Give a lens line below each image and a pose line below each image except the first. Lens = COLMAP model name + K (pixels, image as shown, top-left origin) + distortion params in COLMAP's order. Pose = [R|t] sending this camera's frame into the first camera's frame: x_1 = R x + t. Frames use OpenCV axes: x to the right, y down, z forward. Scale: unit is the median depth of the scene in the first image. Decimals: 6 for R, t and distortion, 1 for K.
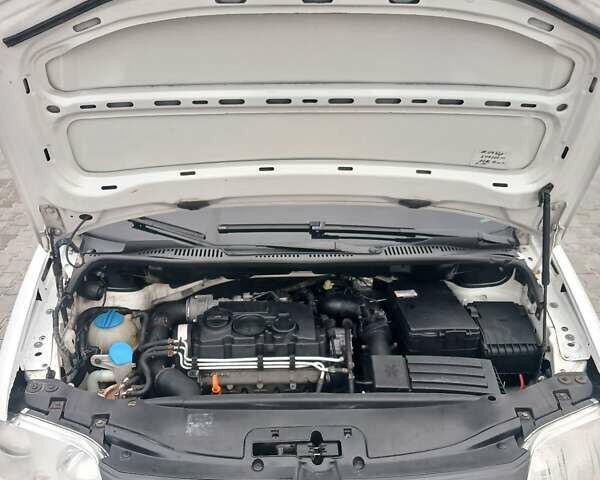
lens RADIAL K [[633.5, 0, 286.5], [0, 633.5, 232.9], [0, 0, 1]] dist [0.177255, -0.570034]
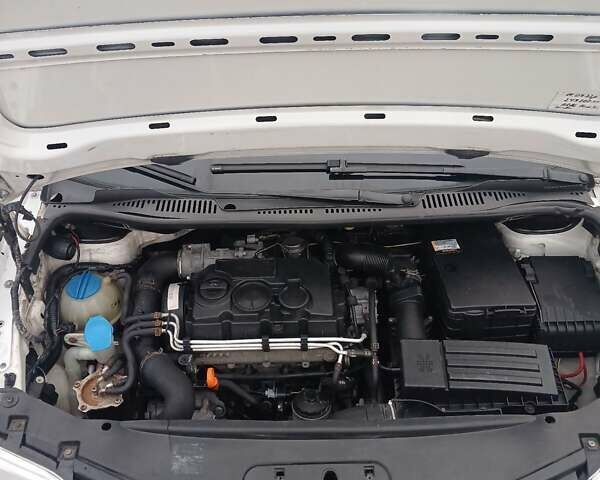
lens RADIAL K [[642.2, 0, 288.3], [0, 642.2, 237.1], [0, 0, 1]] dist [0.094933, -0.238406]
pose [[0.999406, -0.002823, -0.034340, 0.017348], [0.012212, 0.960966, 0.276398, -0.160323], [0.032220, -0.276654, 0.960429, 0.231894]]
